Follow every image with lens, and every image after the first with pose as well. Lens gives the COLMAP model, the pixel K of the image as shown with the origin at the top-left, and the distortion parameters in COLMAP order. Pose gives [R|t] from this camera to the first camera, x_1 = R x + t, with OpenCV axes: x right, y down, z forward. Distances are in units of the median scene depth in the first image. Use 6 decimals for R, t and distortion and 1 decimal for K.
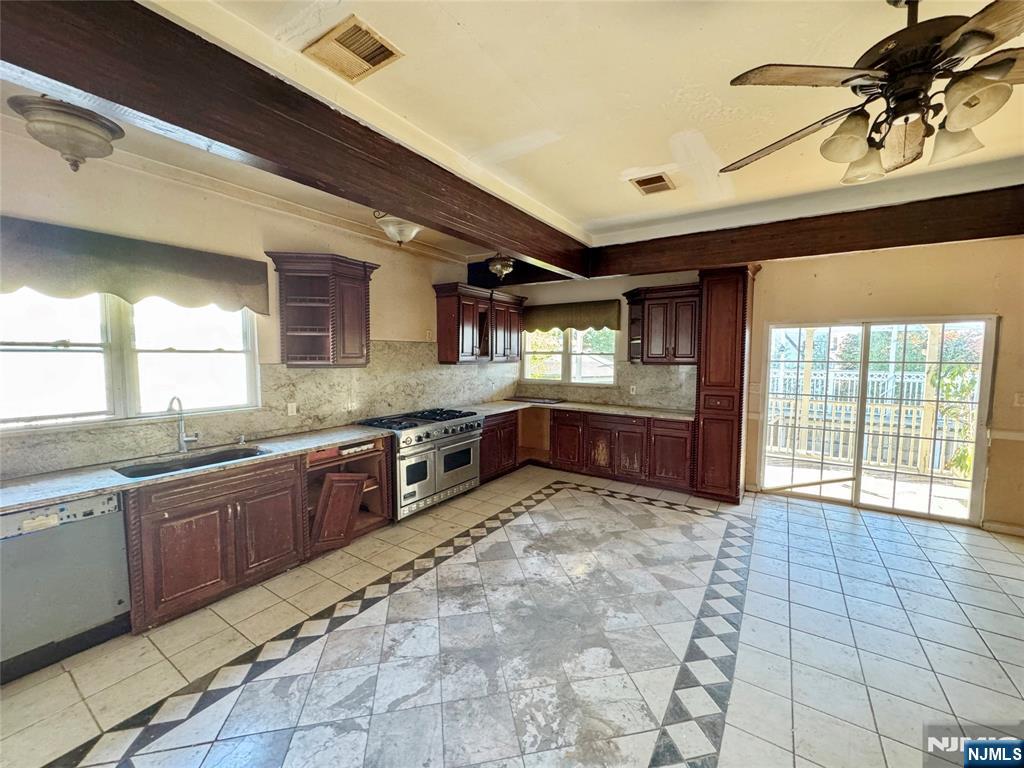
lens RADIAL K [[418.6, 0, 504.0], [0, 418.6, 384.2], [0, 0, 1]] dist [0.001410, 0.000032]
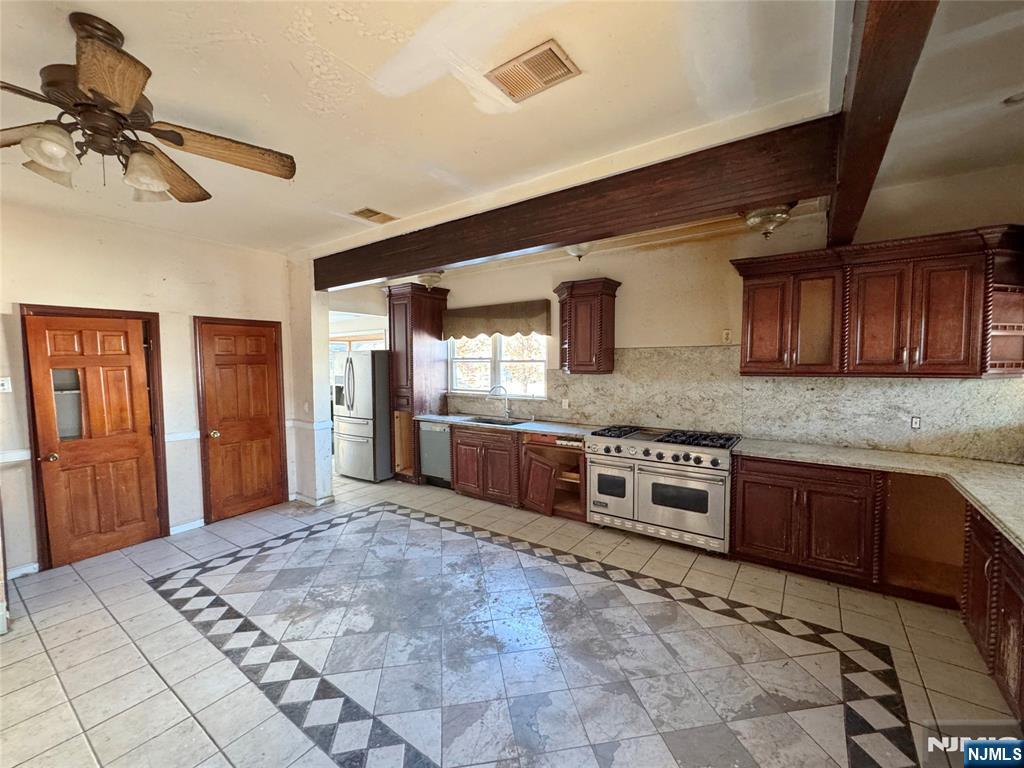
lens RADIAL K [[418.6, 0, 506.1], [0, 418.6, 385.6], [0, 0, 1]] dist [0.001410, 0.000032]
pose [[-0.039927, 0.053681, -0.997760, 0.832086], [-0.062359, 0.996475, 0.056107, -0.062223], [0.997255, 0.064460, -0.036439, 0.872168]]
